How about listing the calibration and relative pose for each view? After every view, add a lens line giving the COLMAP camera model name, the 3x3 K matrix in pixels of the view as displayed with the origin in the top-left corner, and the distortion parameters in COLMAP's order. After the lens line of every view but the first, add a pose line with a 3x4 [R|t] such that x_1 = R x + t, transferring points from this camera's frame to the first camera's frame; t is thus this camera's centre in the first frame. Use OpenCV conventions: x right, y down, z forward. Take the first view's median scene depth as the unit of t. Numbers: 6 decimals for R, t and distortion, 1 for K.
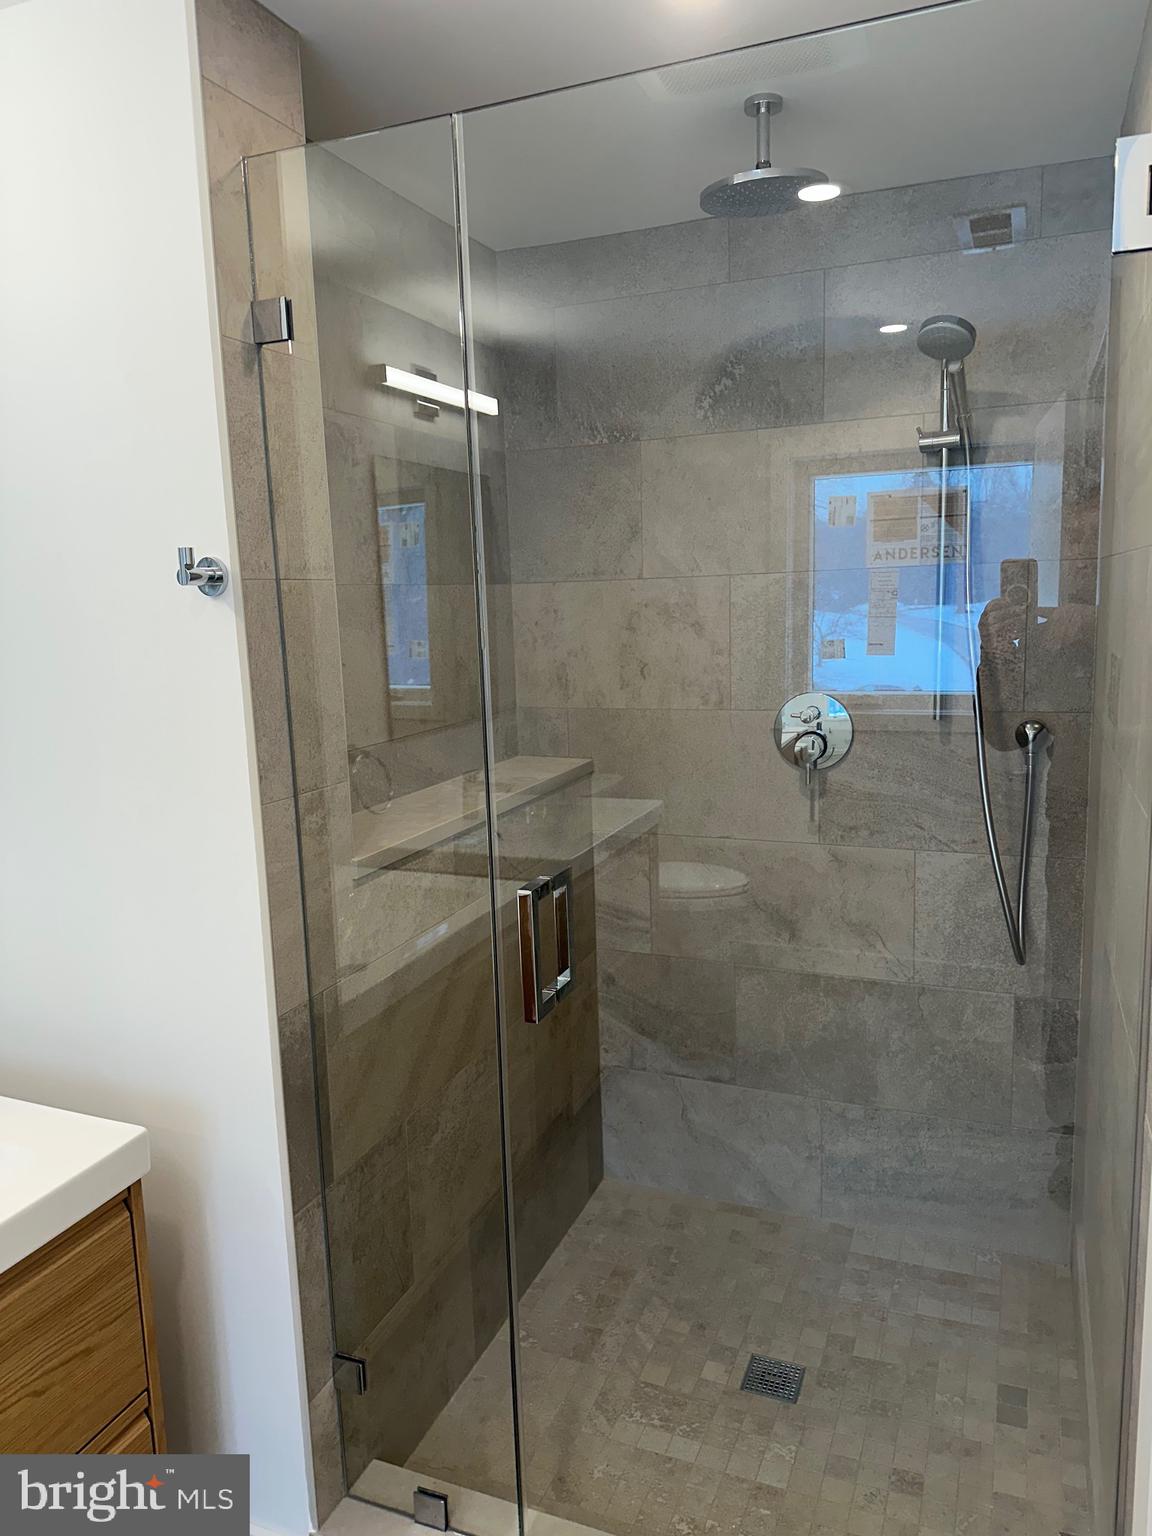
lens RADIAL K [[1068.5, 0, 573.5], [0, 1068.5, 774.8], [0, 0, 1]] dist [0.180500, -0.319230]
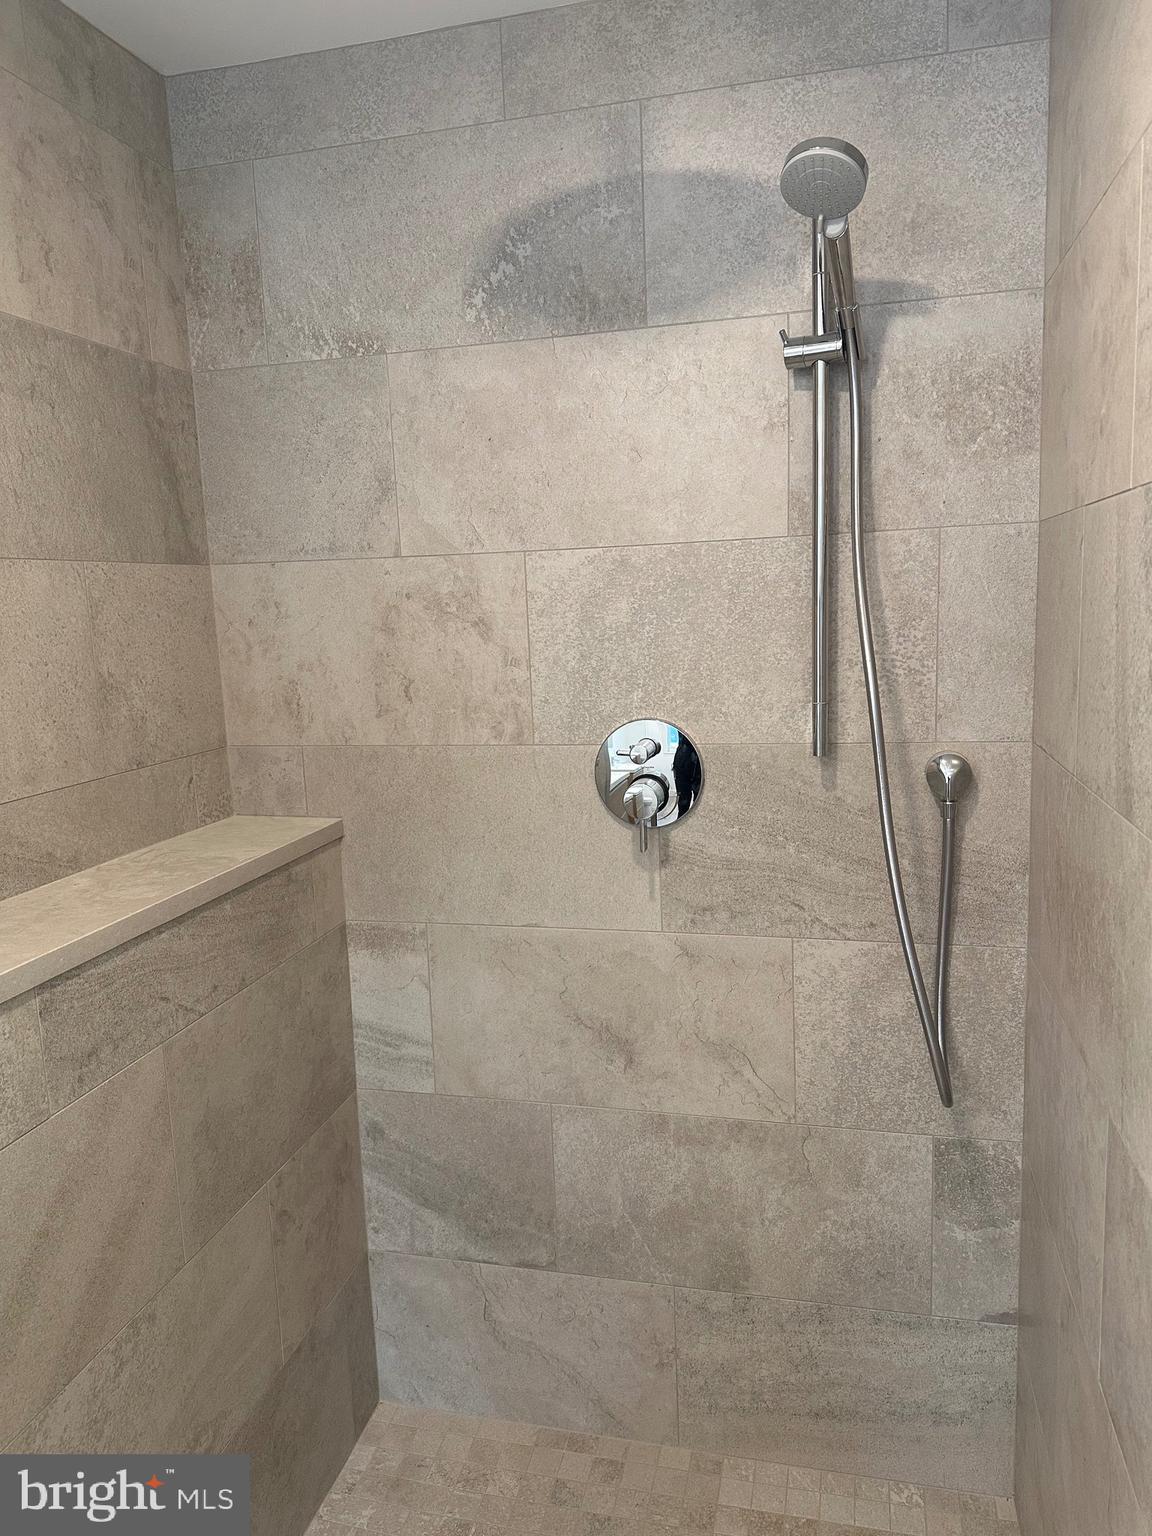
lens RADIAL K [[1068.5, 0, 573.5], [0, 1068.5, 774.8], [0, 0, 1]] dist [0.180500, -0.319230]
pose [[0.989122, -0.027545, 0.144495, 0.070711], [0.029811, 0.999464, -0.013537, -0.030817], [-0.144045, 0.017697, 0.989413, 0.306204]]
